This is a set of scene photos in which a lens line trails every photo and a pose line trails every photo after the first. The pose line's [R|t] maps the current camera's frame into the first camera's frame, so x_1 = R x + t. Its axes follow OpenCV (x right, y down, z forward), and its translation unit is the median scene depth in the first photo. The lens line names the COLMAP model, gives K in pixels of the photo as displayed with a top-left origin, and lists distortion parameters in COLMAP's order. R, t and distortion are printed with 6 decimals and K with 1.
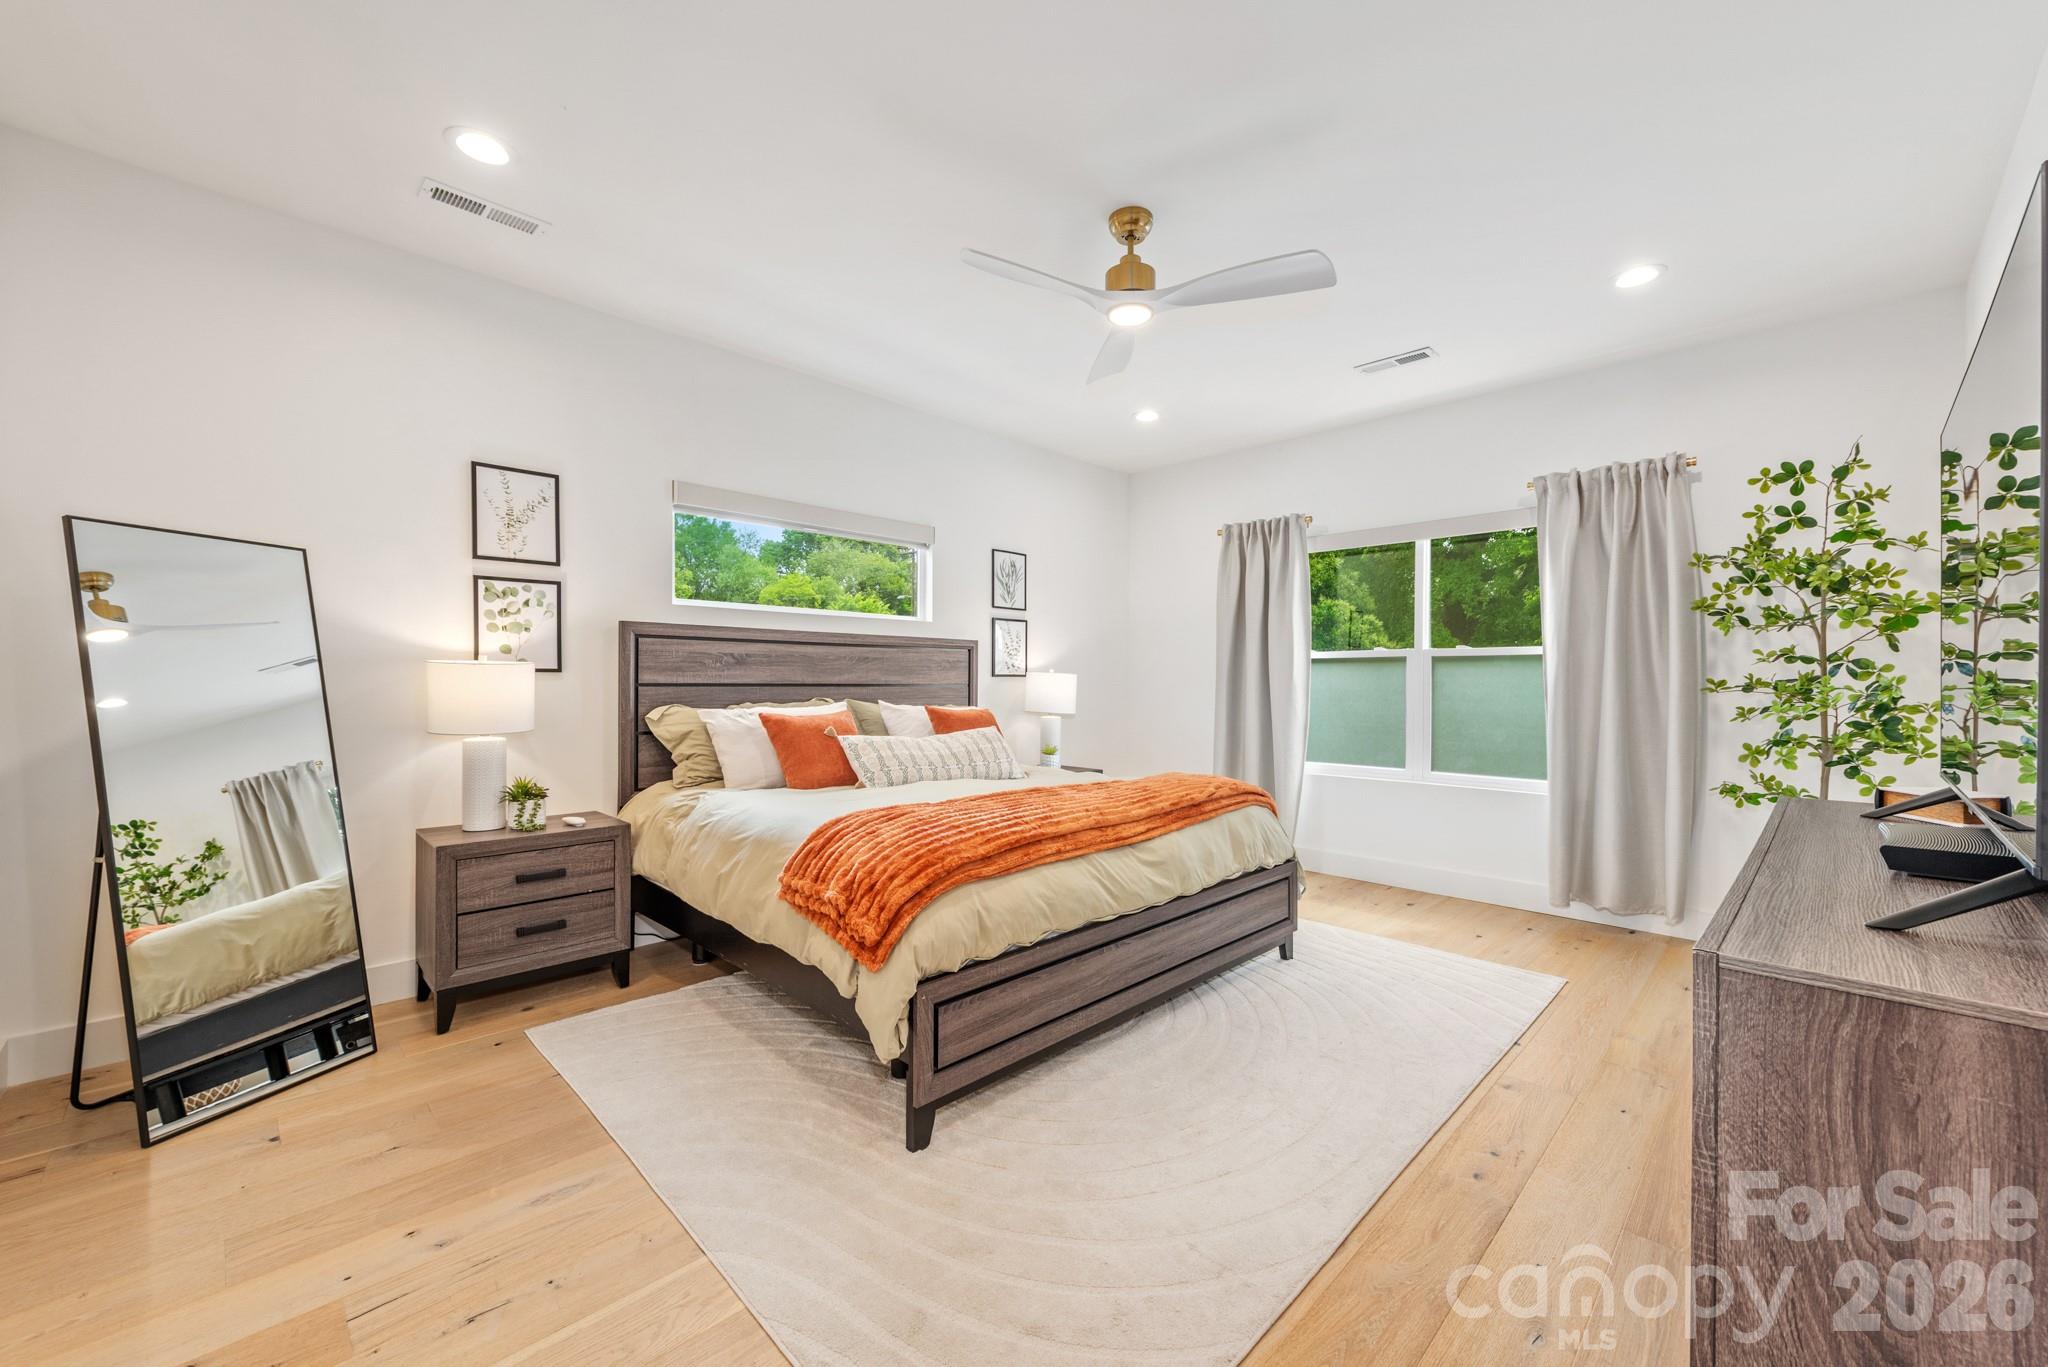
lens RADIAL K [[801.6, 0, 1033.9], [0, 801.6, 677.7], [0, 0, 1]] dist [0.006502, -0.000639]
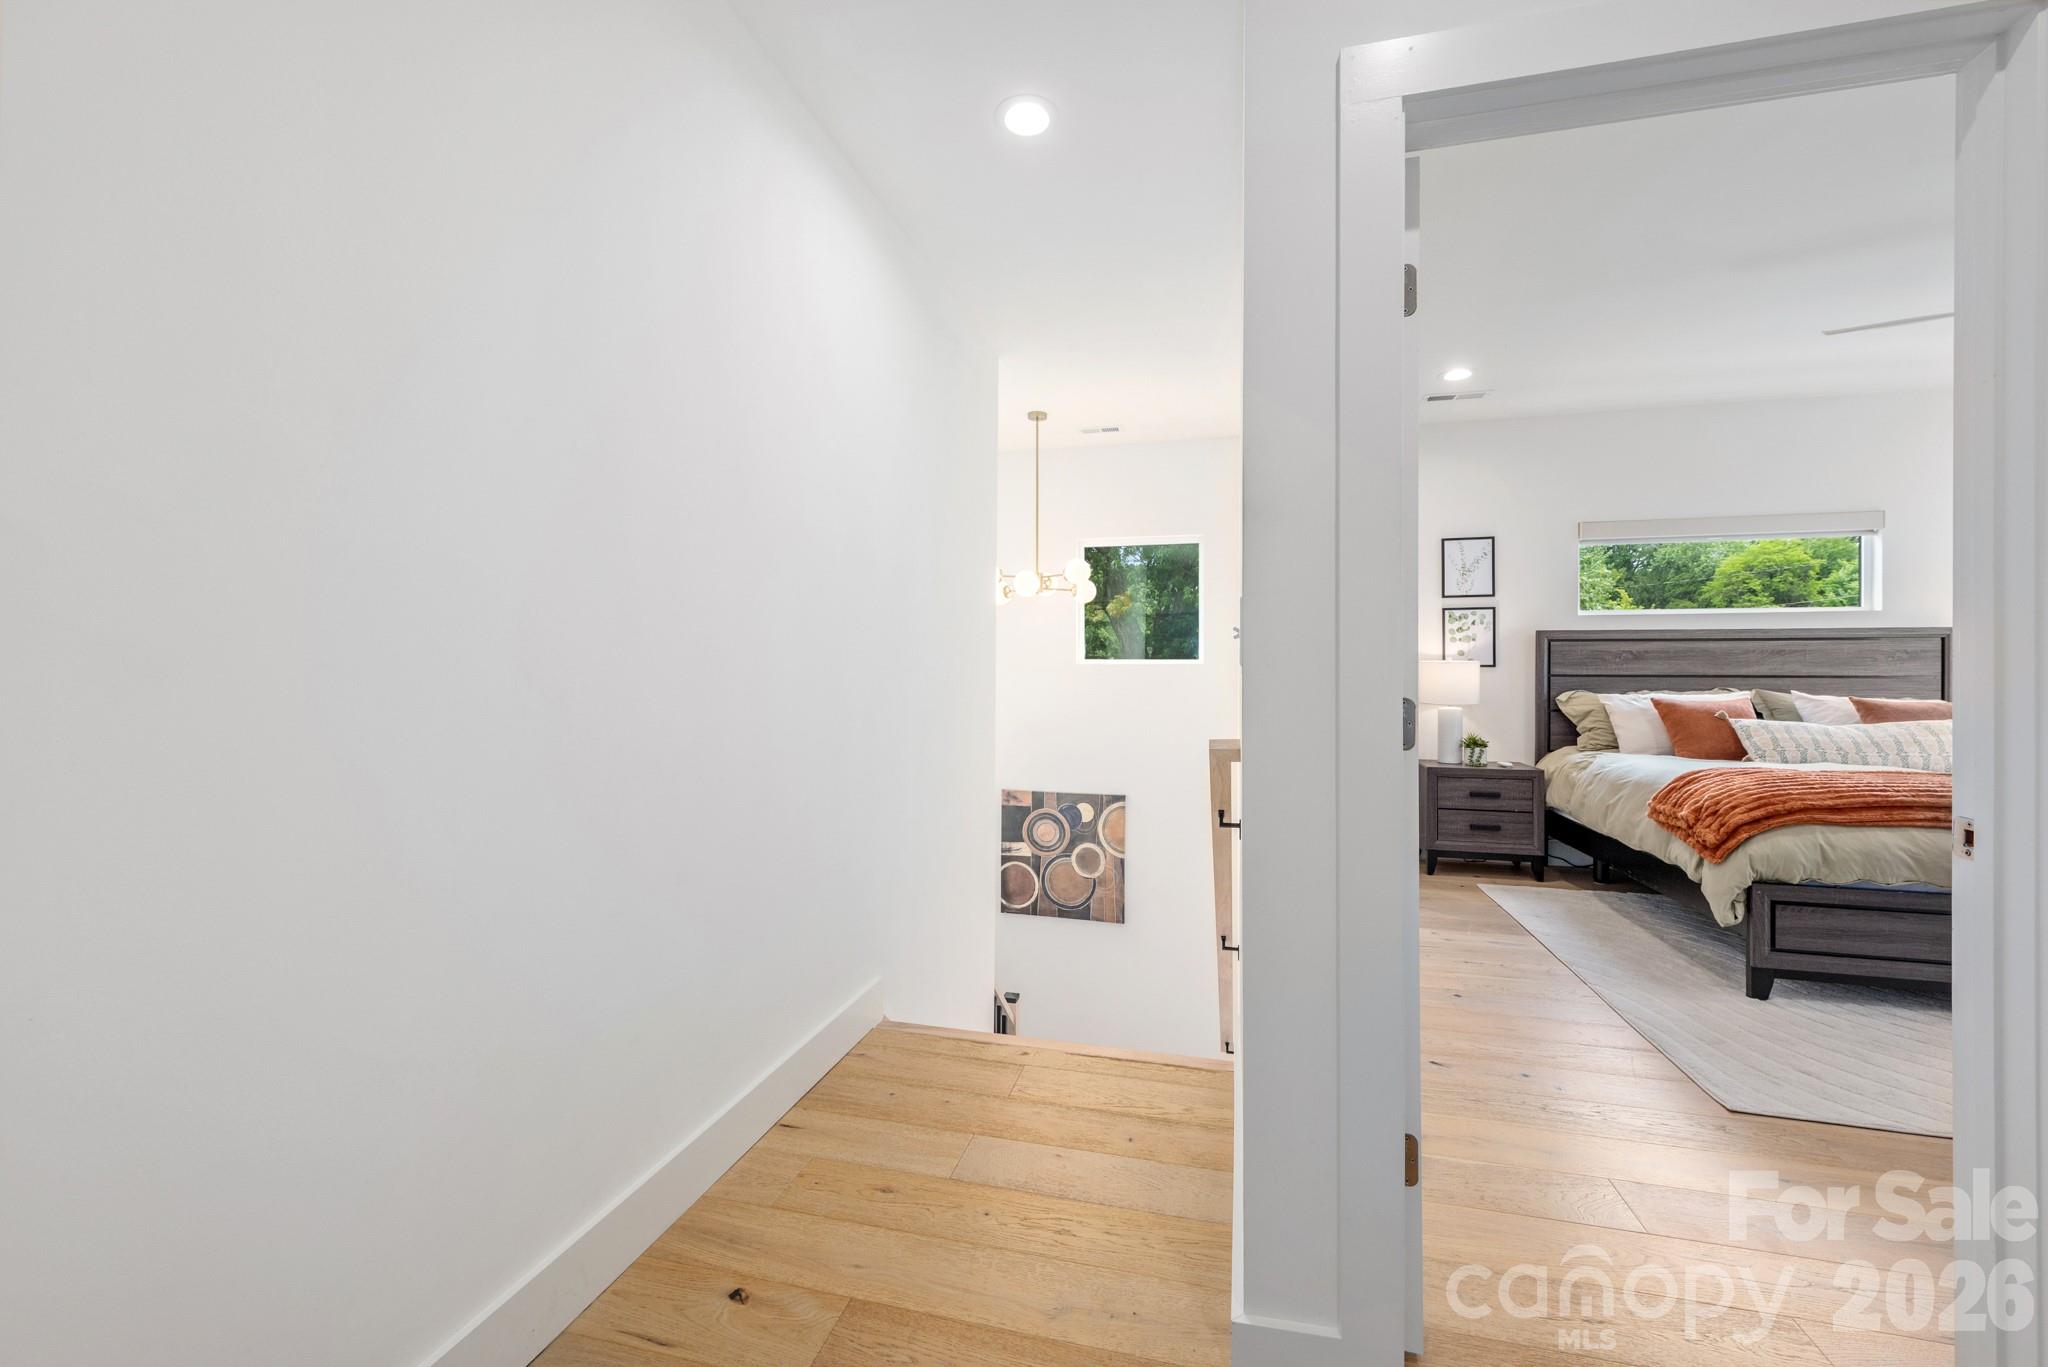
lens RADIAL K [[801.6, 0, 1033.9], [0, 801.6, 677.7], [0, 0, 1]] dist [0.006502, -0.000639]
pose [[0.510145, 0.003202, -0.860082, 0.292088], [0.004501, 0.999969, 0.006392, -0.000385], [0.860076, -0.007132, 0.510115, -0.564548]]
